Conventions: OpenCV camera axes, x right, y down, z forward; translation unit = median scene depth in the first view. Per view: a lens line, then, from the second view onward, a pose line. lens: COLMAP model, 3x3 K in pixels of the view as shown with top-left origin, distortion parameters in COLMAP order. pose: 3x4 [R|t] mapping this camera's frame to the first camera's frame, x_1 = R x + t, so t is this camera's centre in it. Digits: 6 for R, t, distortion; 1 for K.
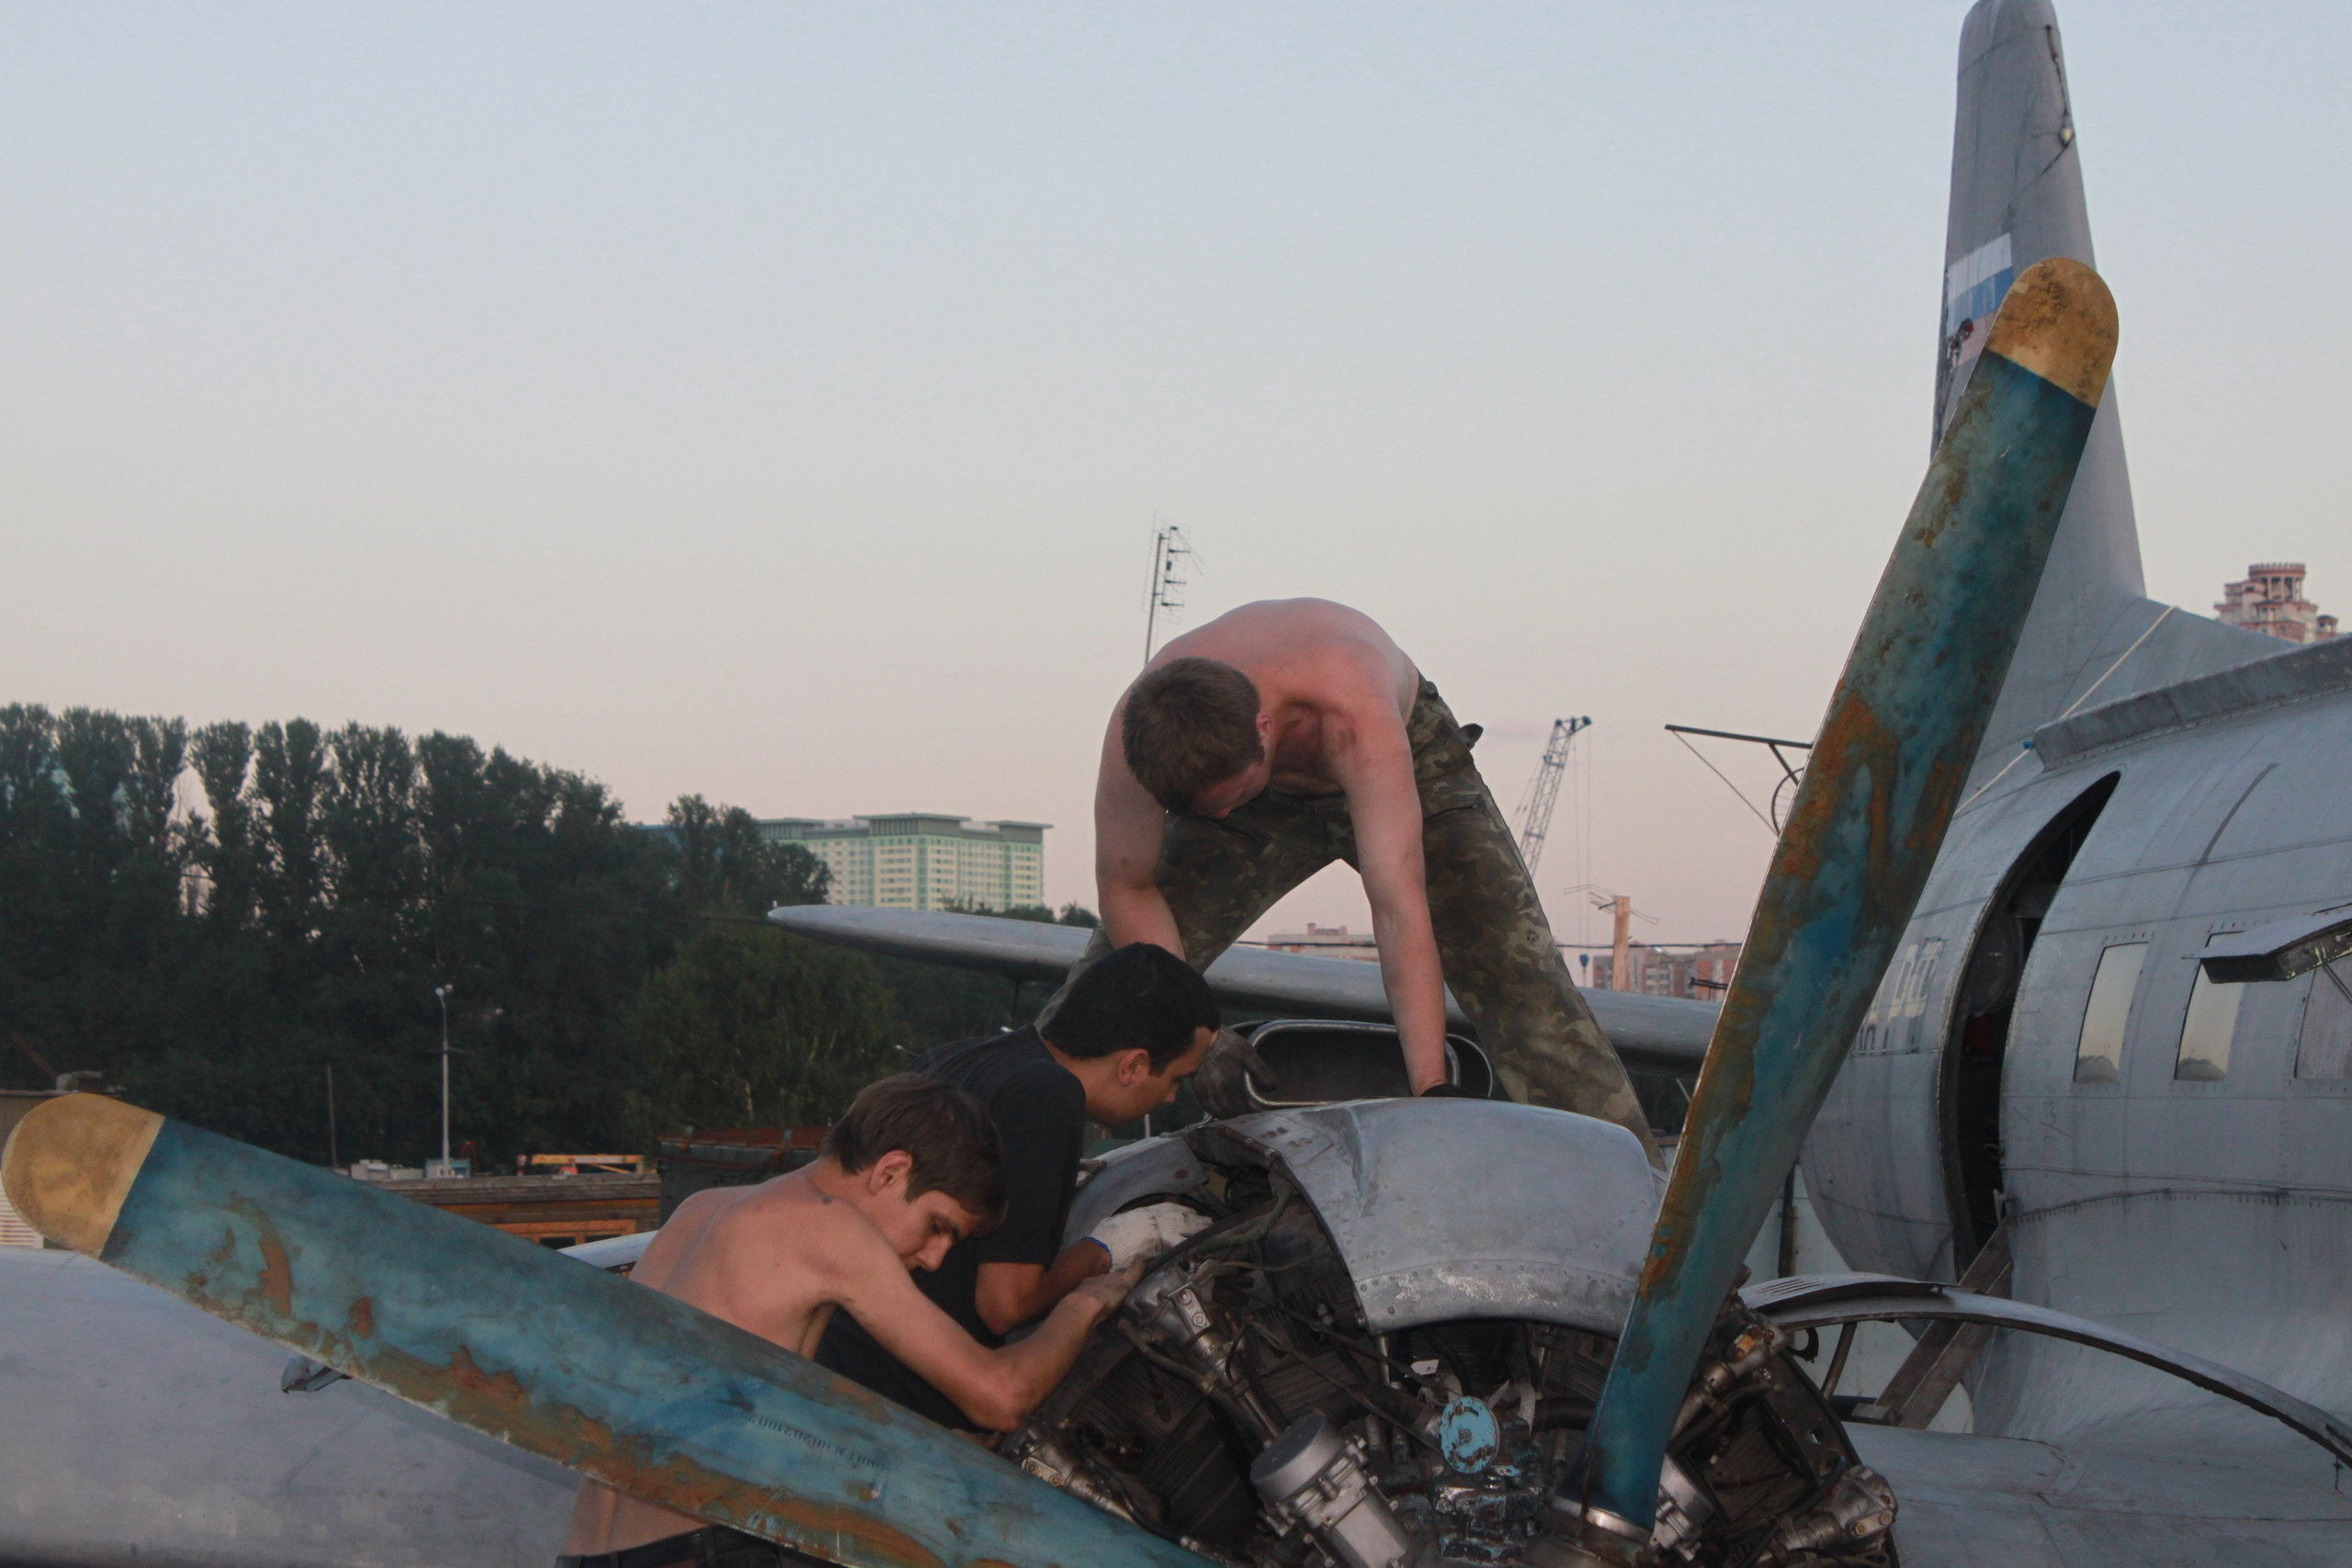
lens RADIAL K [[5395.2, 0, 1193.6], [0, 5395.2, 745.8], [0, 0, 1]] dist [0.075033, 0.000000]
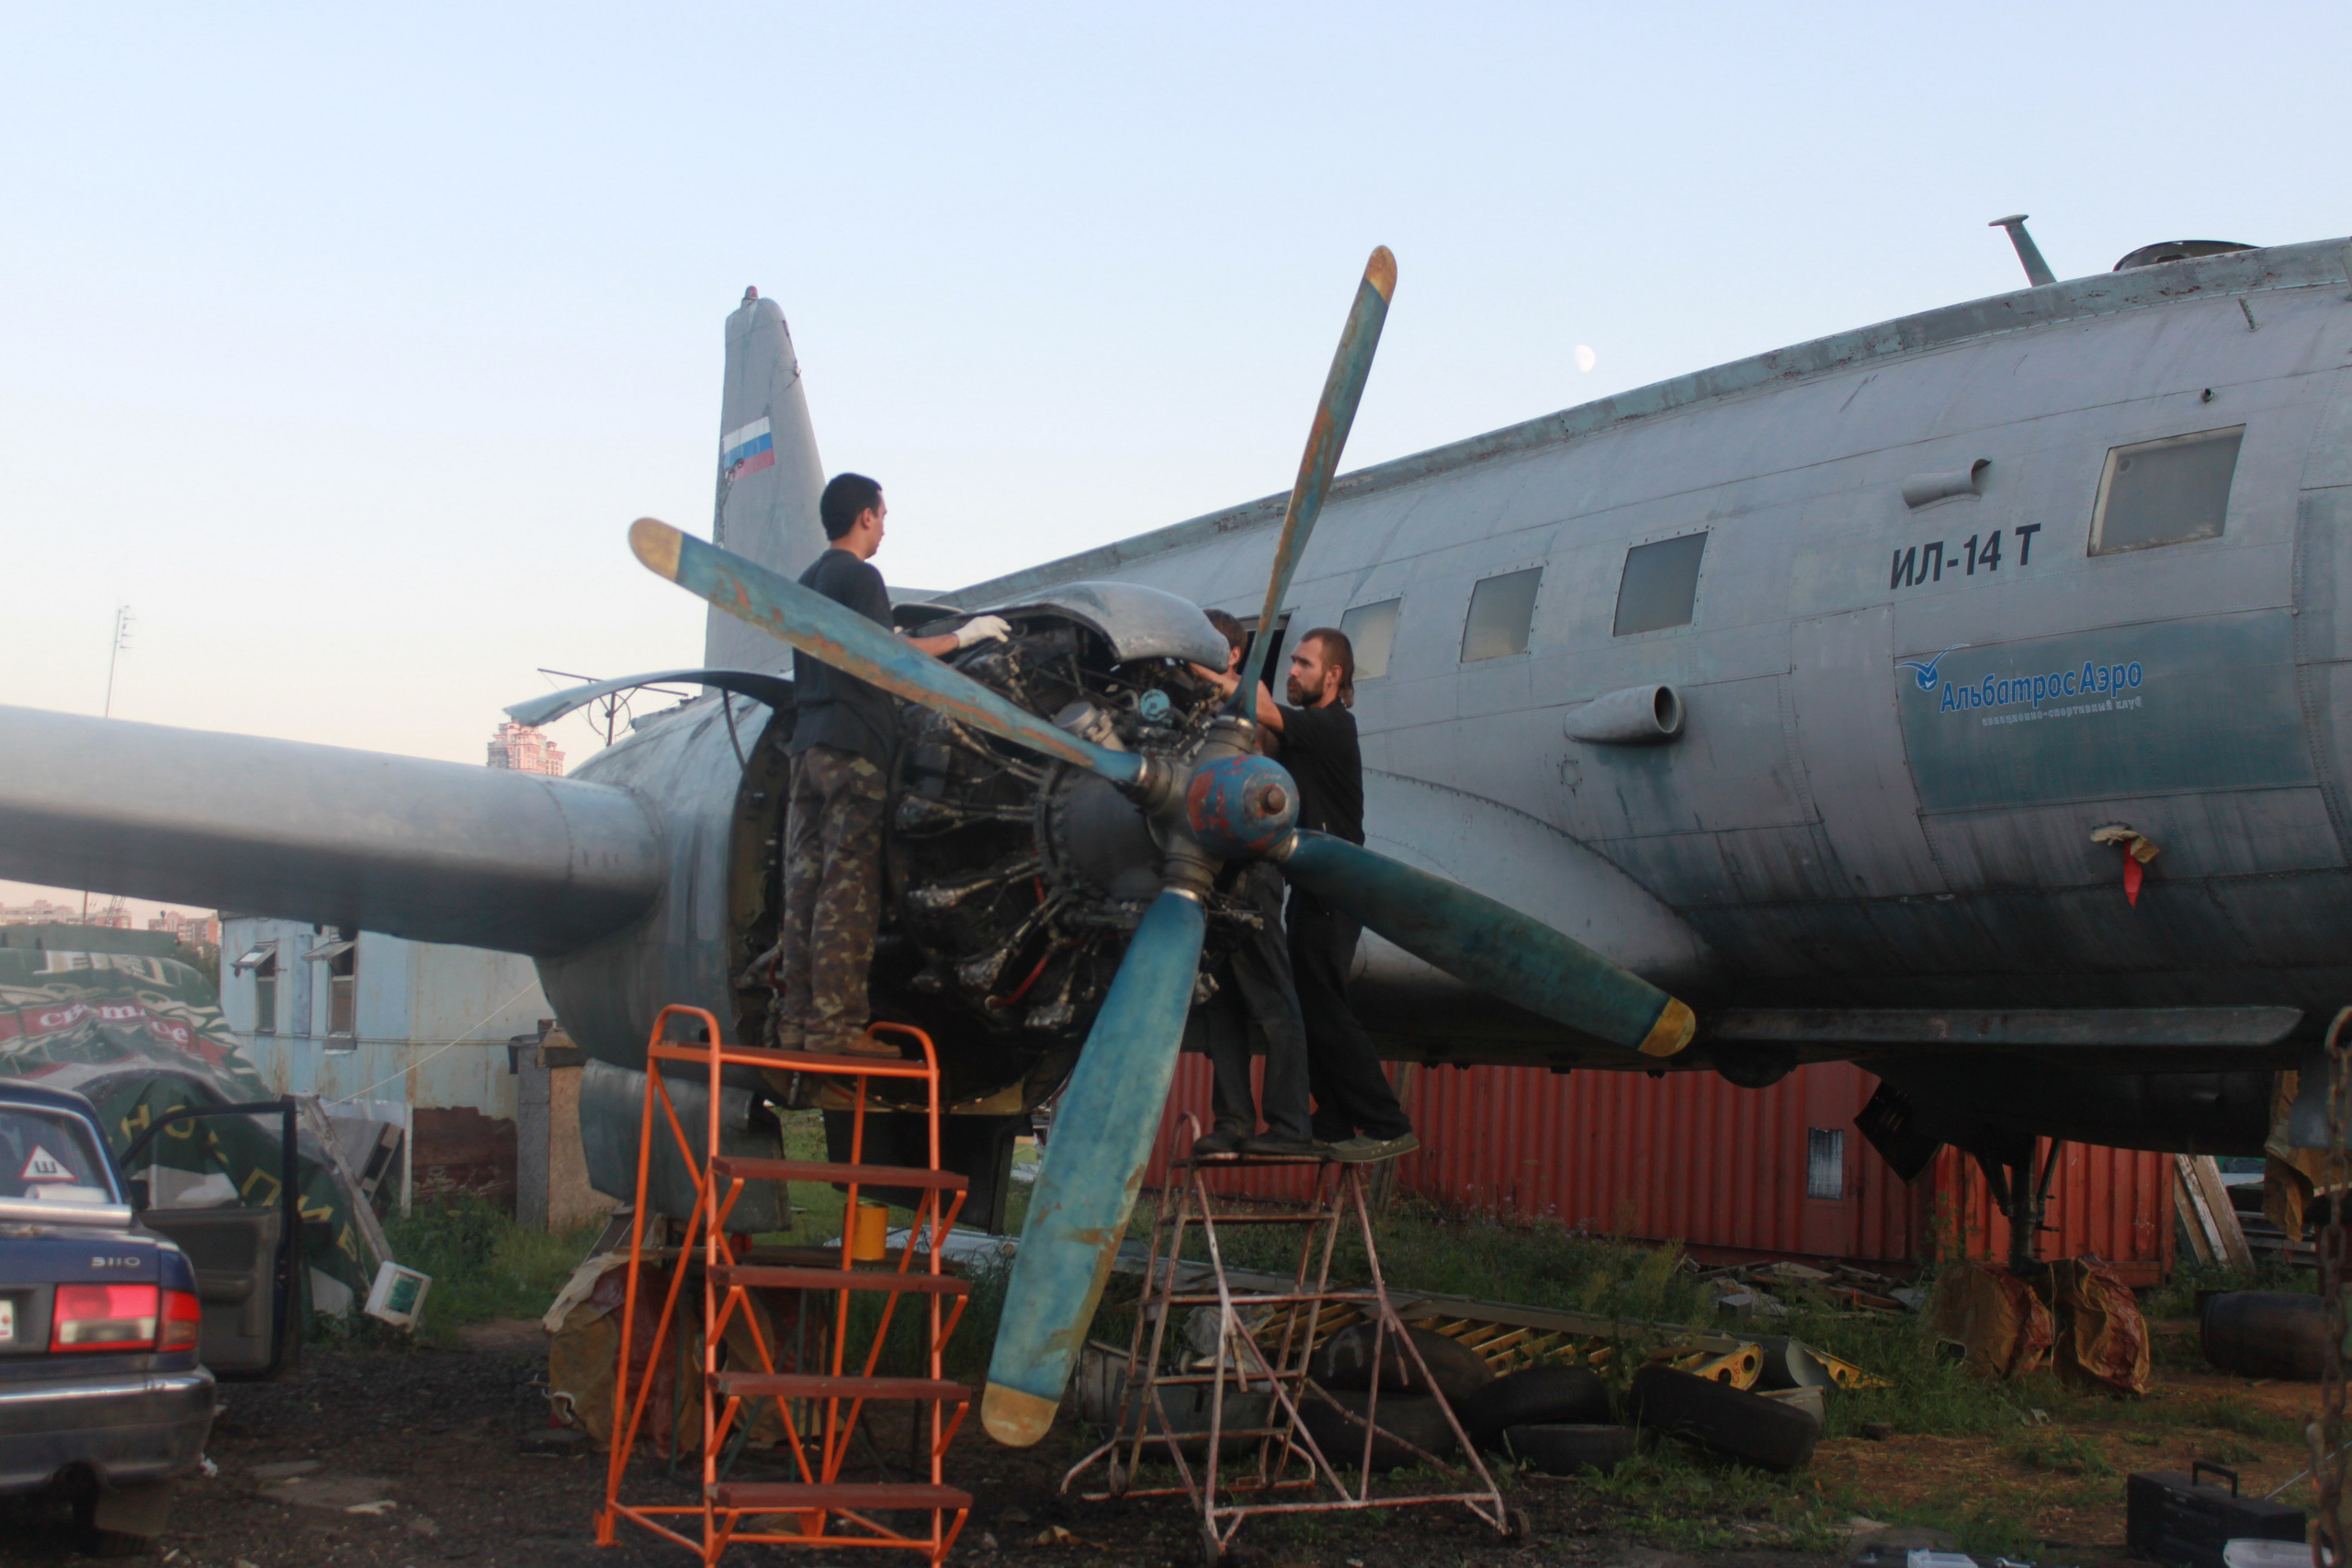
lens RADIAL K [[2820.9, 0, 1184.4], [0, 2820.9, 772.8], [0, 0, 1]] dist [-0.070625, 0.000000]
pose [[0.909208, 0.019599, 0.415881, -0.250975], [-0.013926, 0.999764, -0.016671, 0.096579], [-0.416109, 0.009366, 0.909266, -0.087191]]
